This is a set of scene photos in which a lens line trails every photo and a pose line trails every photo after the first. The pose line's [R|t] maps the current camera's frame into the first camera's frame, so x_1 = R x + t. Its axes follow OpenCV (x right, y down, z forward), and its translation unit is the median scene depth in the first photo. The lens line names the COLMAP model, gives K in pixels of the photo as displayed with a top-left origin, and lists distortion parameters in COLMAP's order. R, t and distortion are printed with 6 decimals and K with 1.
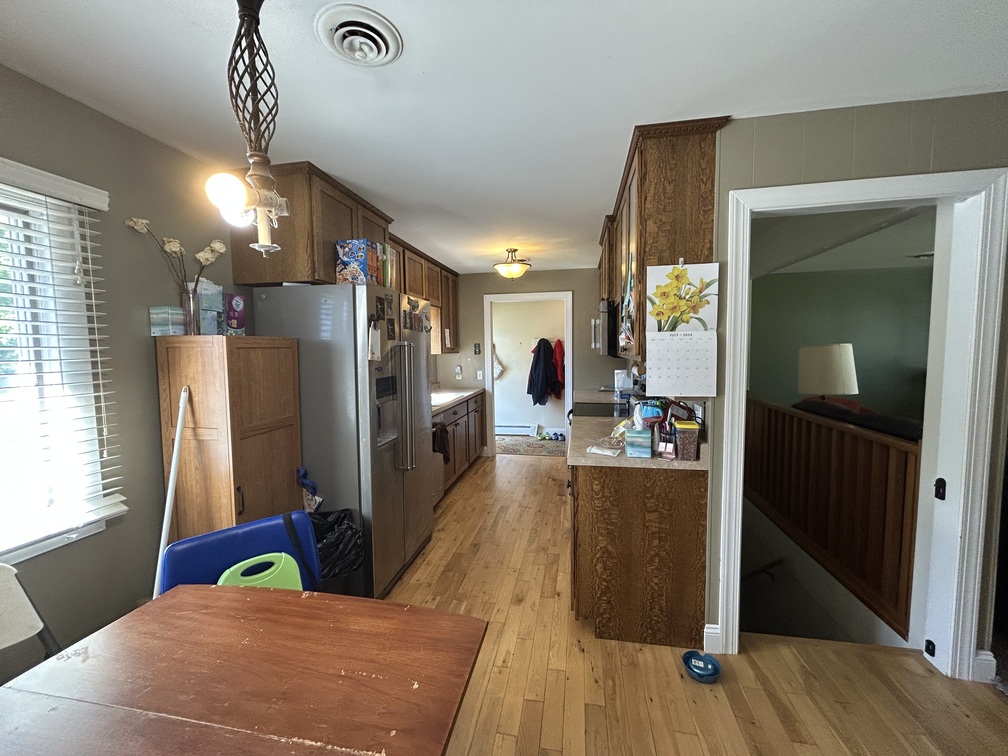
lens RADIAL K [[406.4, 0, 503.7], [0, 406.4, 376.9], [0, 0, 1]] dist [0.000567, 0.000080]
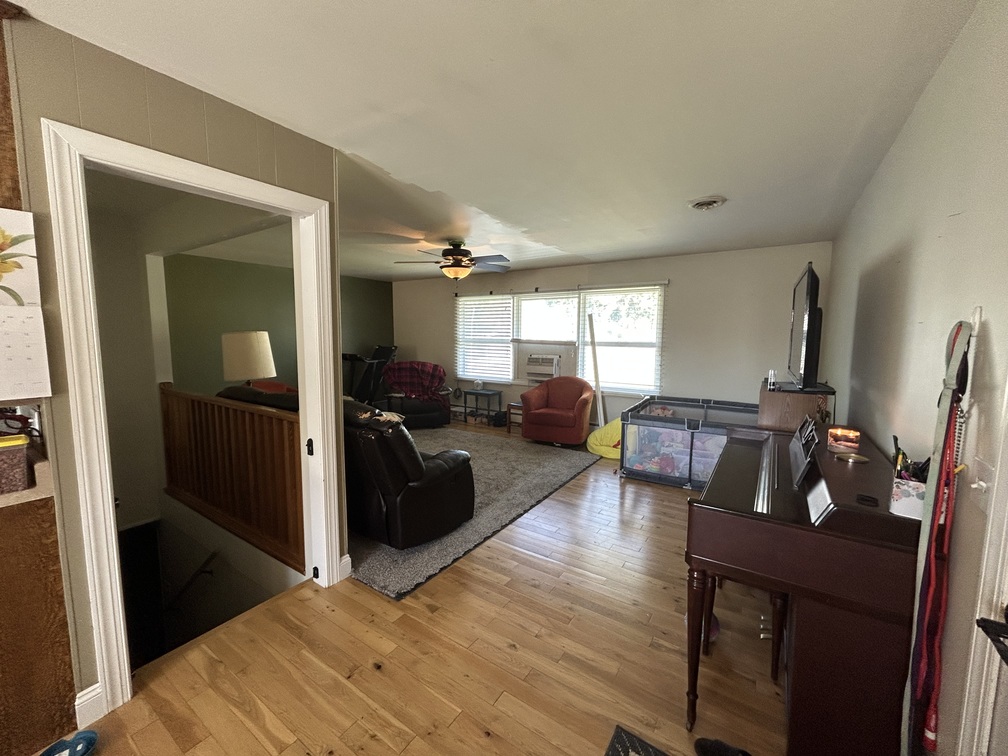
lens RADIAL K [[406.4, 0, 503.3], [0, 406.4, 377.0], [0, 0, 1]] dist [0.000567, 0.000080]
pose [[0.395000, -0.080197, 0.915174, 0.165815], [0.054939, 0.996462, 0.063608, 0.011005], [-0.917037, 0.025153, 0.398008, -0.052180]]
